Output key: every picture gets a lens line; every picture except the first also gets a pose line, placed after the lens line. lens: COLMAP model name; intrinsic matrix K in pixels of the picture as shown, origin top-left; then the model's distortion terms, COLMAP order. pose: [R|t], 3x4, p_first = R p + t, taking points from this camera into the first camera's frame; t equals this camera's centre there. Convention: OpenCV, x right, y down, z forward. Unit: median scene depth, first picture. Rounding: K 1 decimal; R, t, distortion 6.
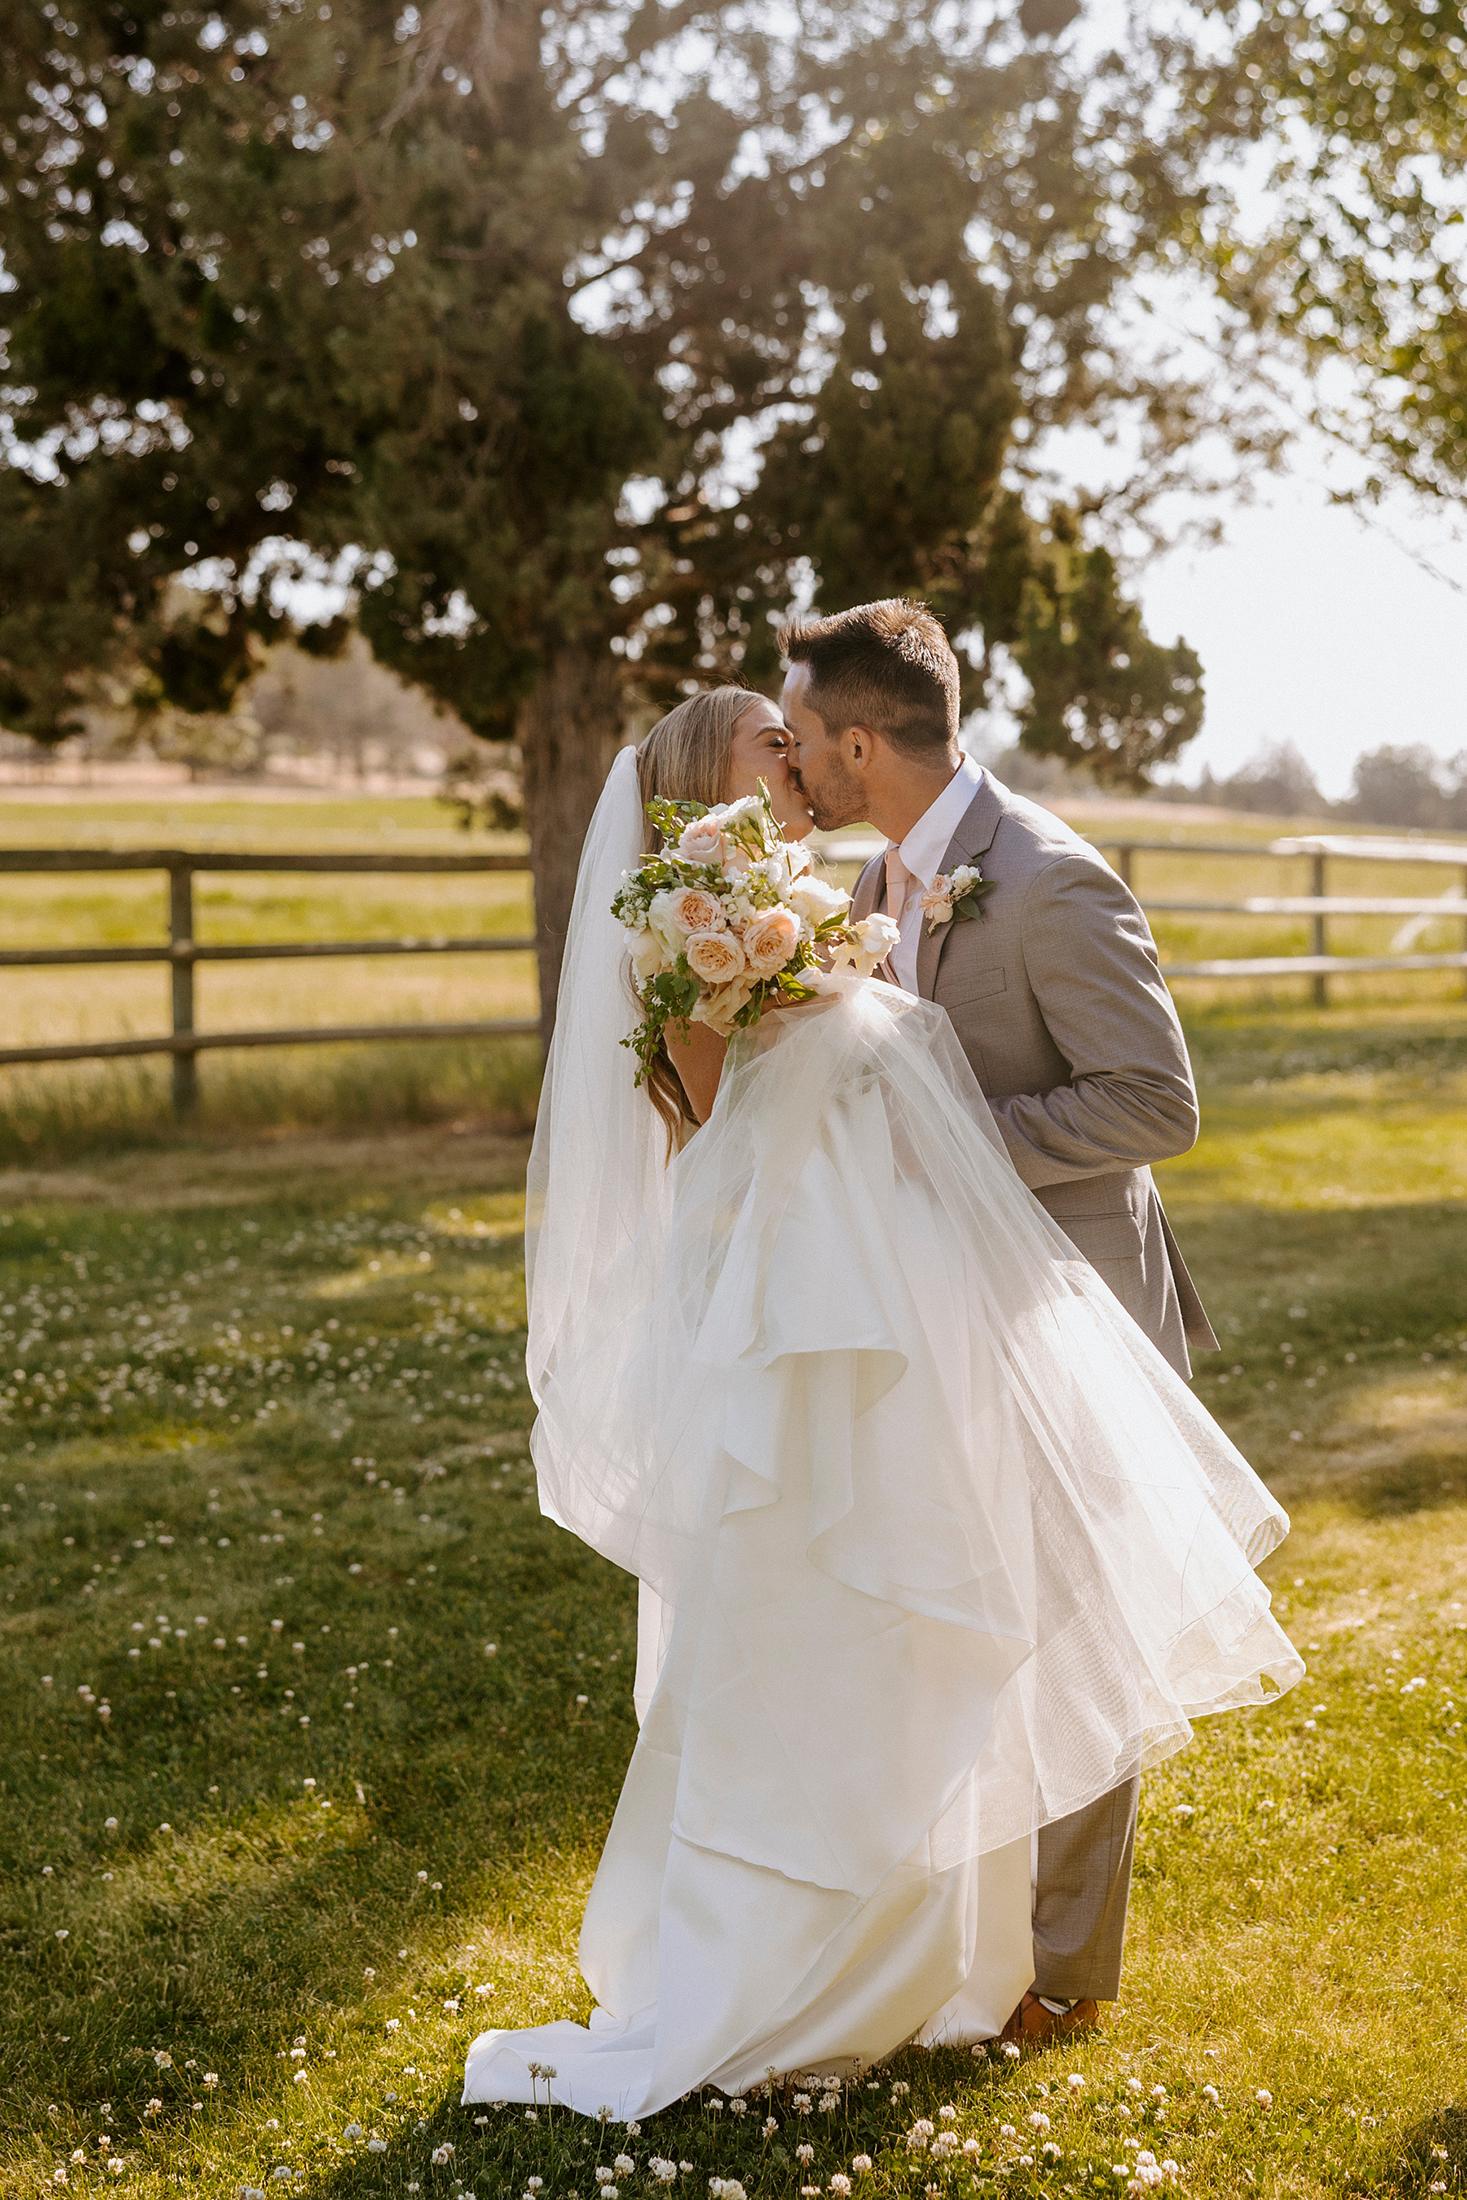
lens RADIAL K [[3835.1, 0, 730.6], [0, 3835.1, 1104.9], [0, 0, 1]] dist [0.064192, 0.000000]
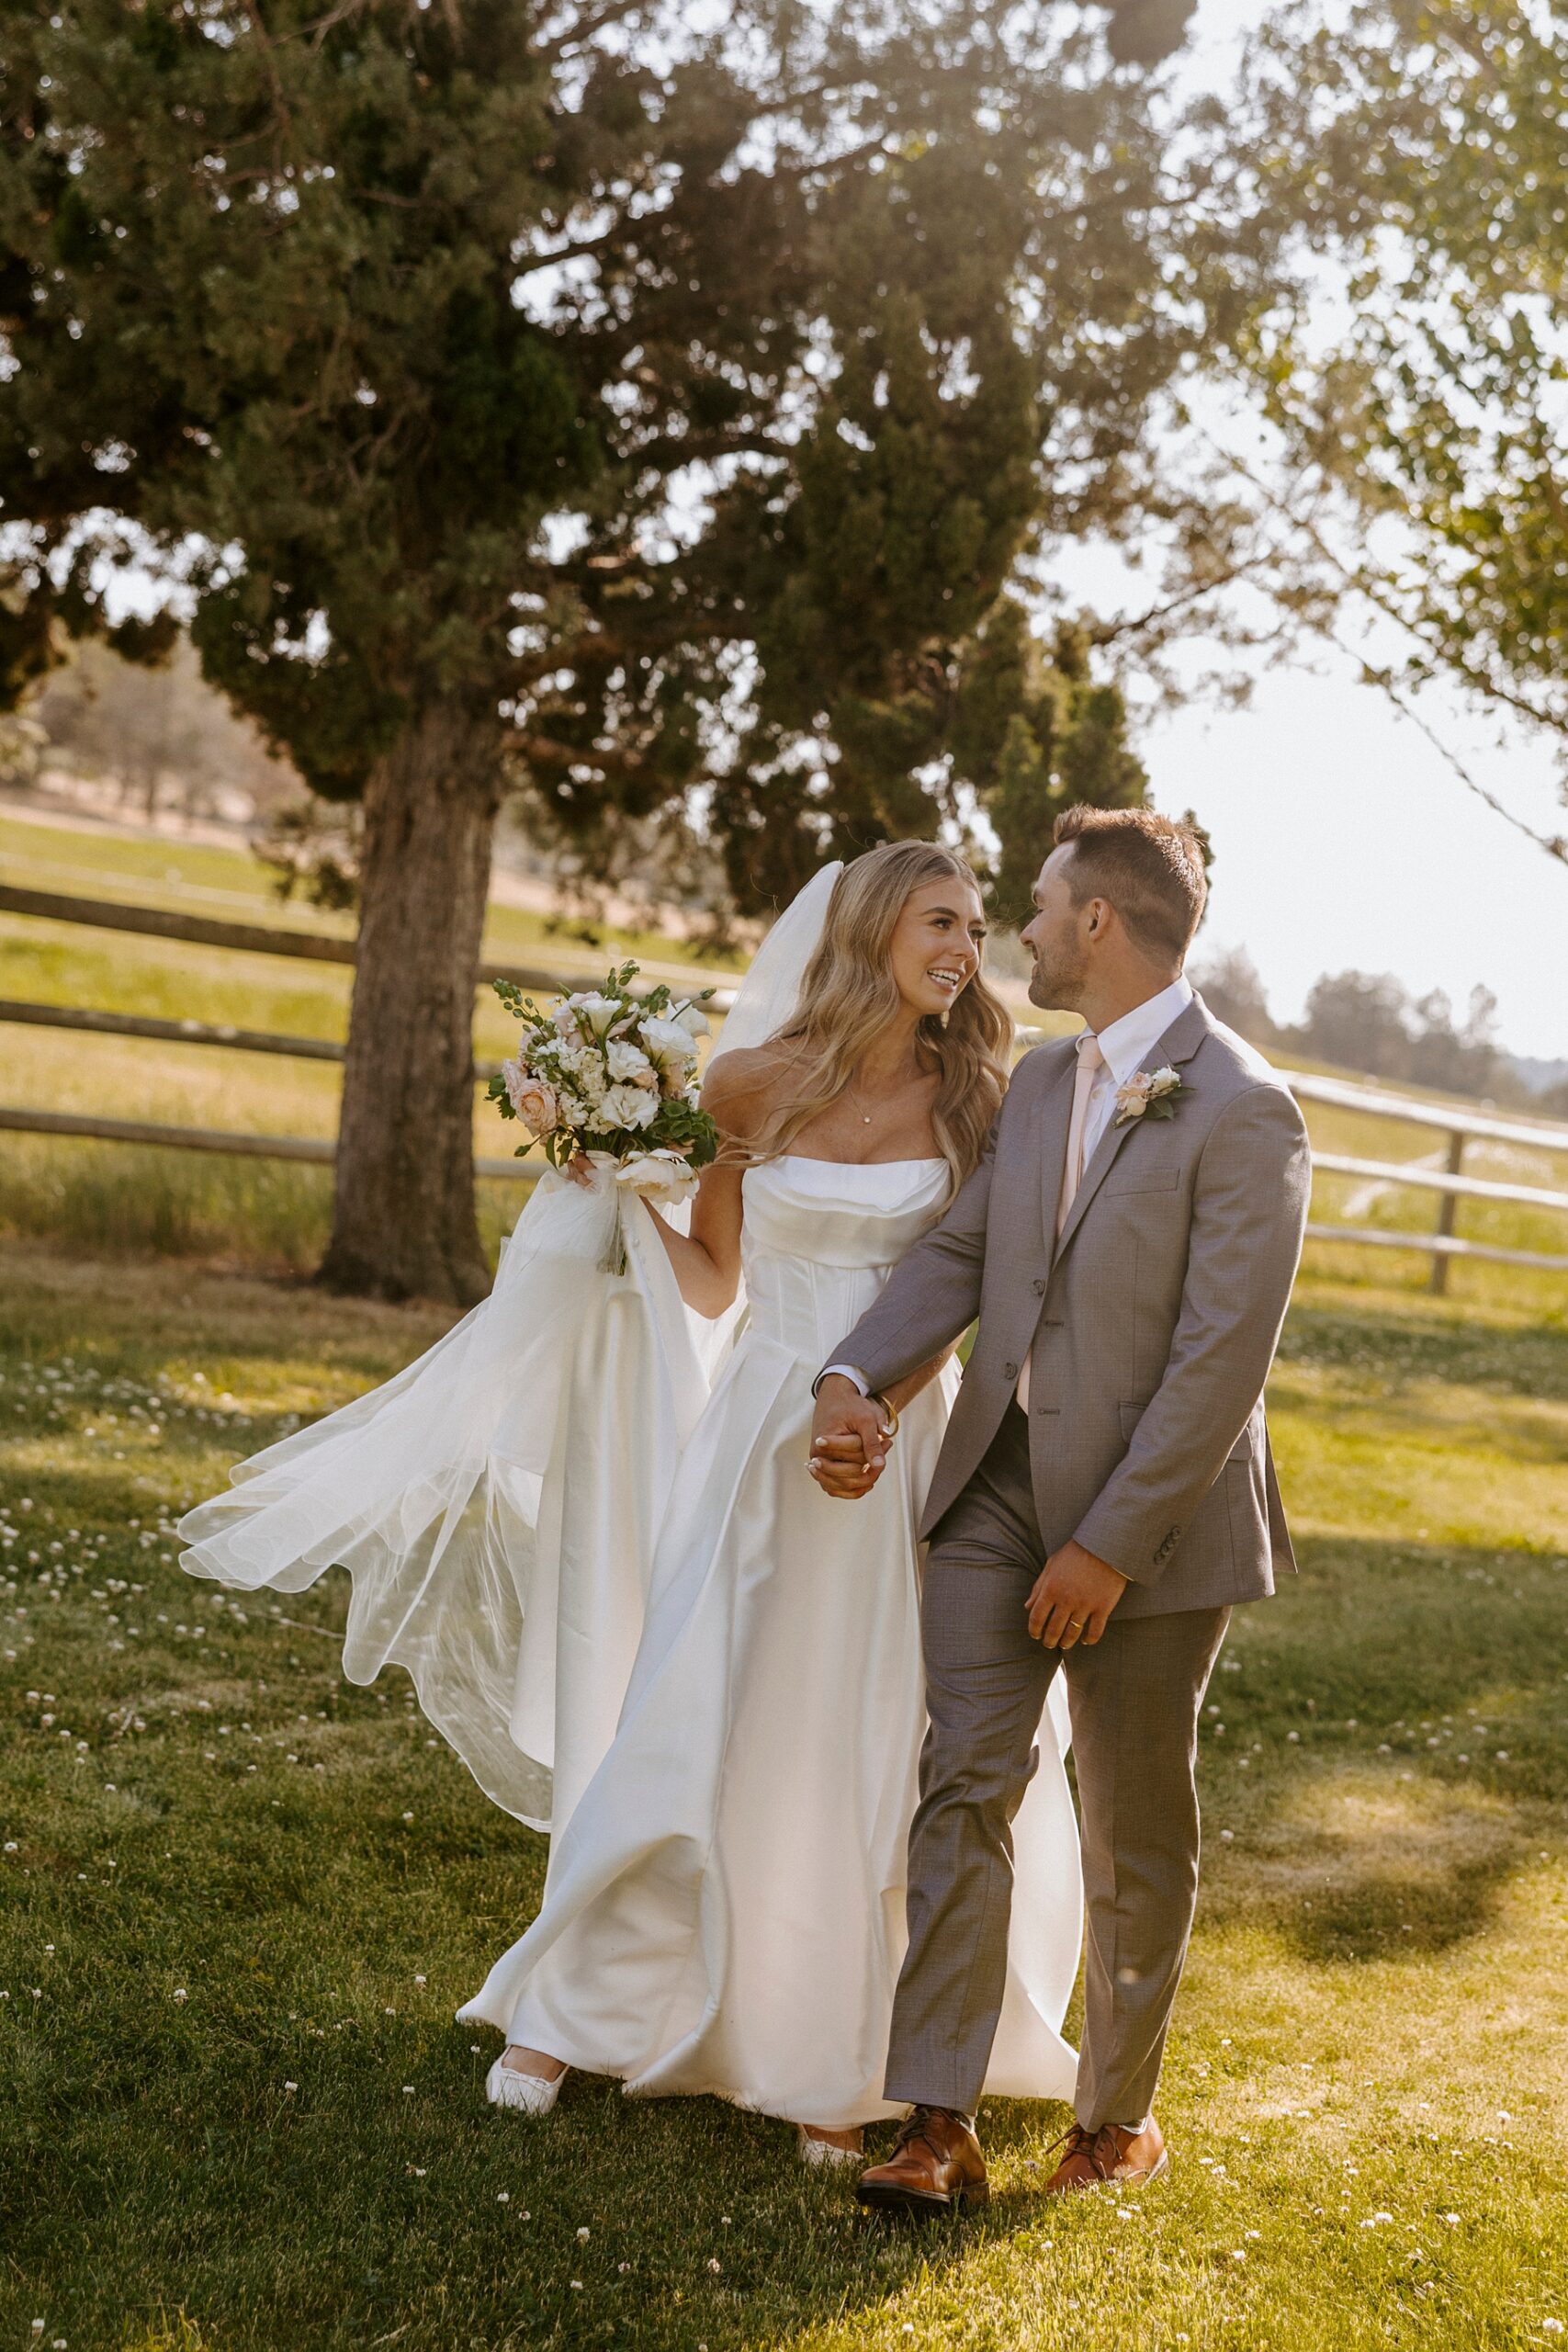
lens RADIAL K [[4099.6, 0, 792.8], [0, 4099.6, 1164.2], [0, 0, 1]] dist [0.064192, 0.000000]
pose [[0.984795, 0.154654, 0.079131, -0.023332], [-0.153185, 0.987898, -0.024343, -0.012770], [-0.081938, 0.011851, 0.996567, 0.132183]]
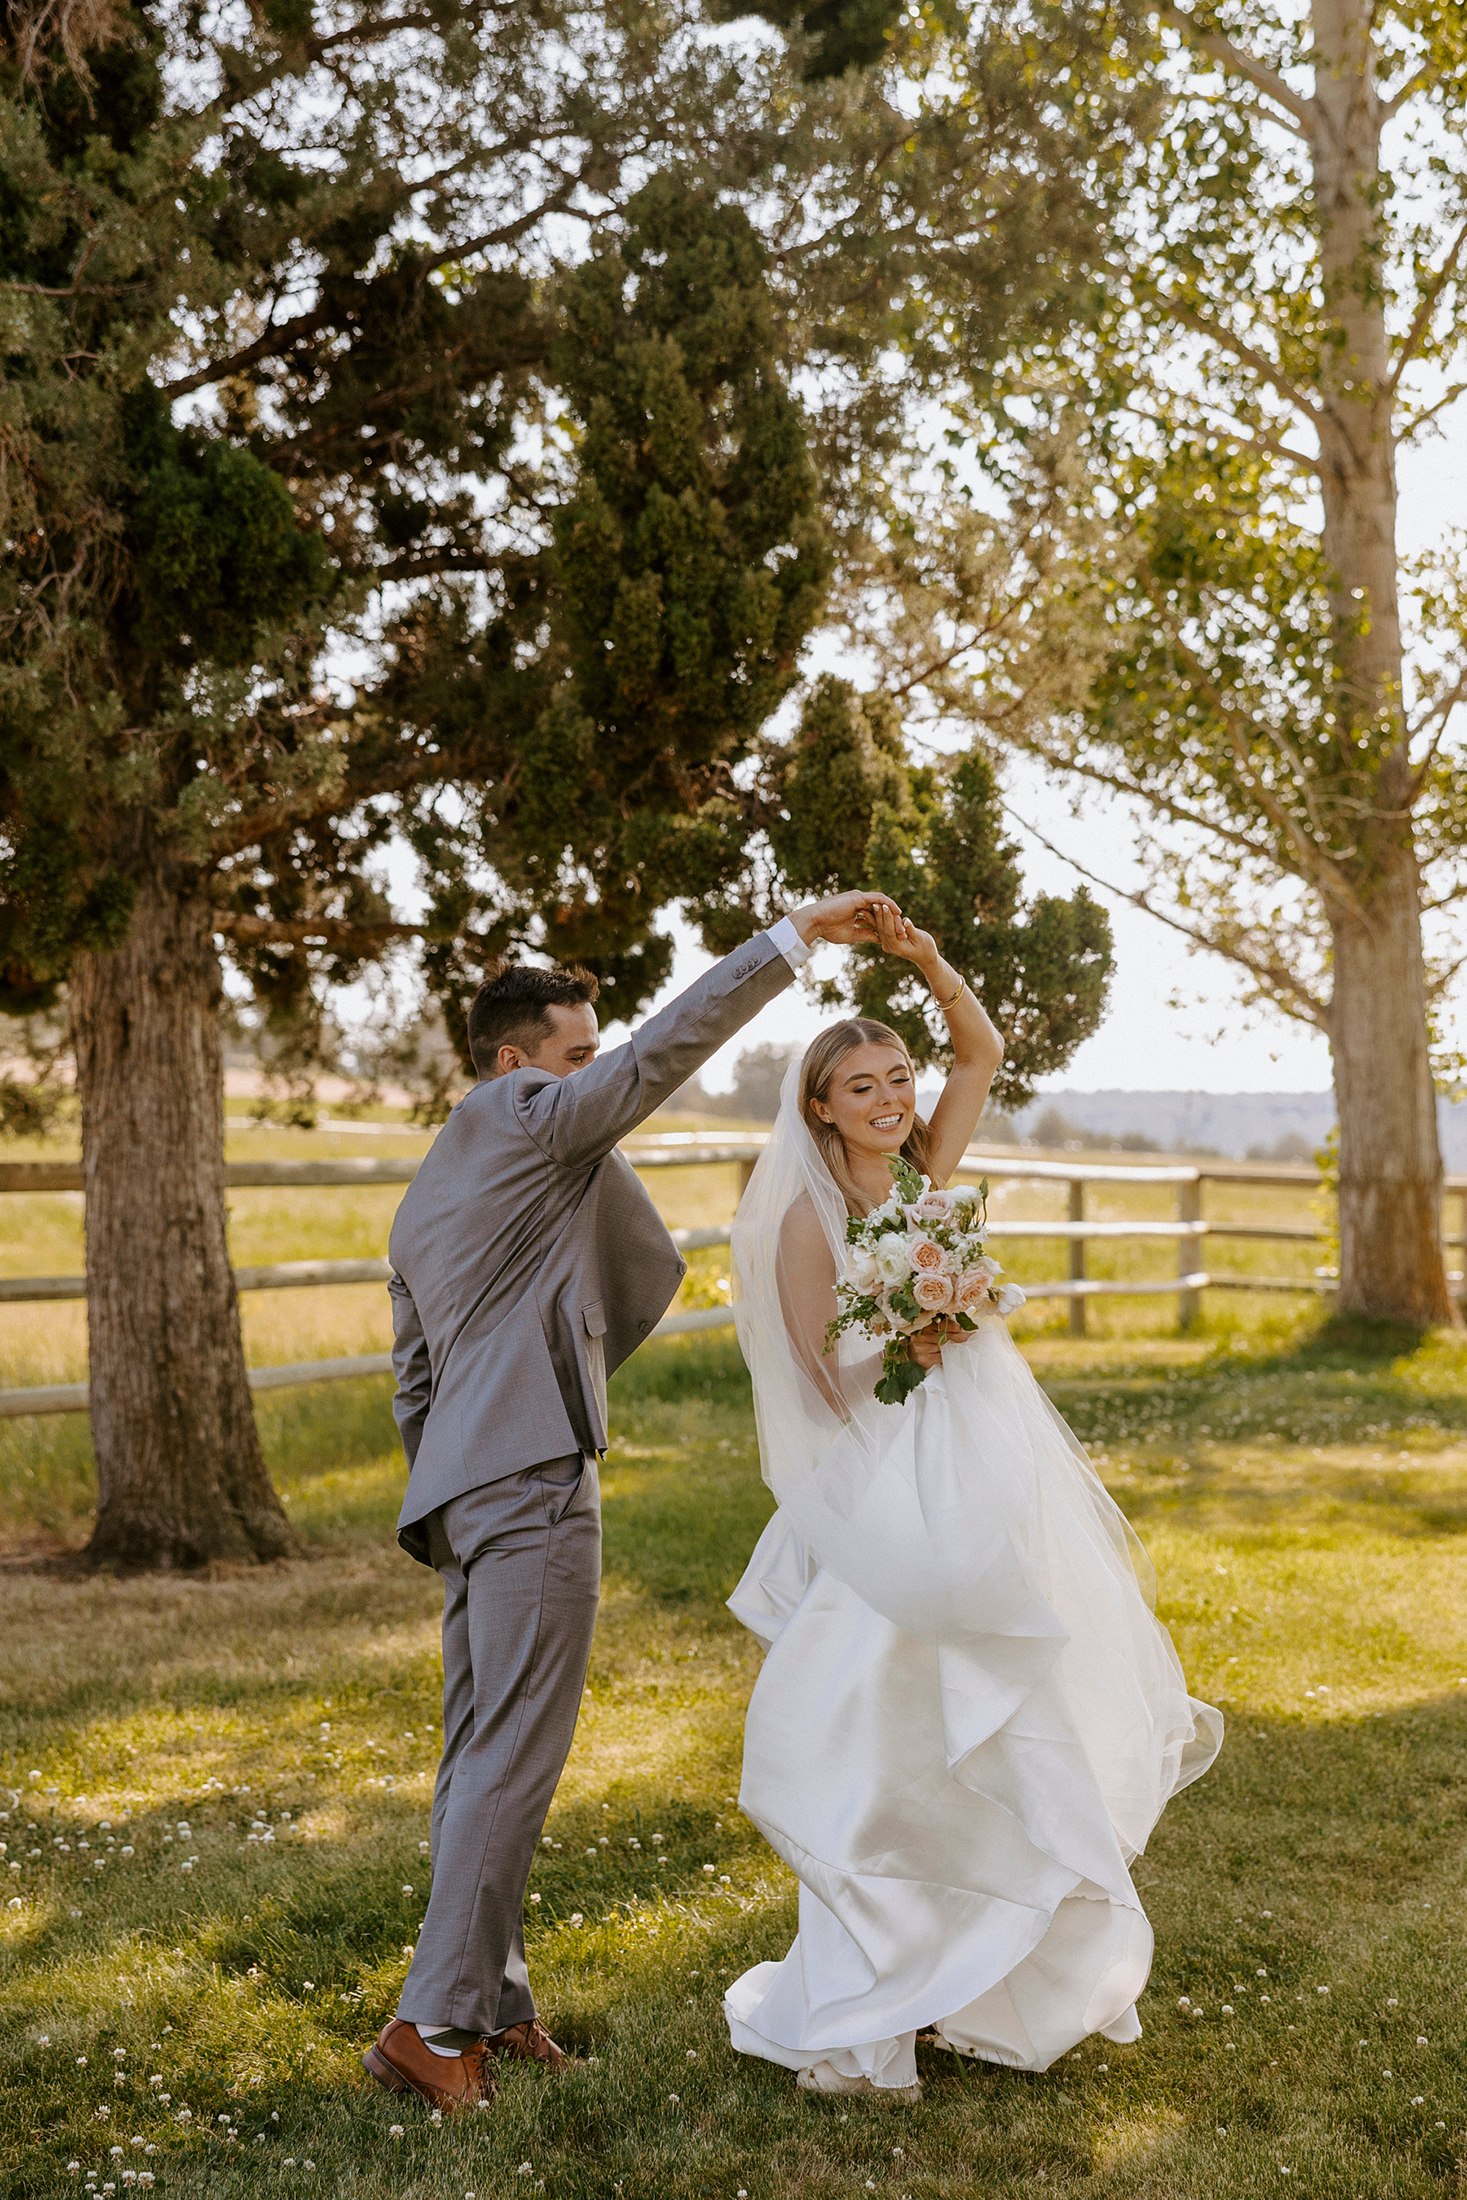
lens RADIAL K [[3401.6, 0, 725.0], [0, 3401.6, 1117.1], [0, 0, 1]] dist [0.150890, 0.000000]
pose [[0.980196, 0.018039, 0.197207, -0.066262], [-0.004560, 0.997634, -0.068590, -0.034915], [-0.197978, 0.066333, 0.977959, 0.384570]]
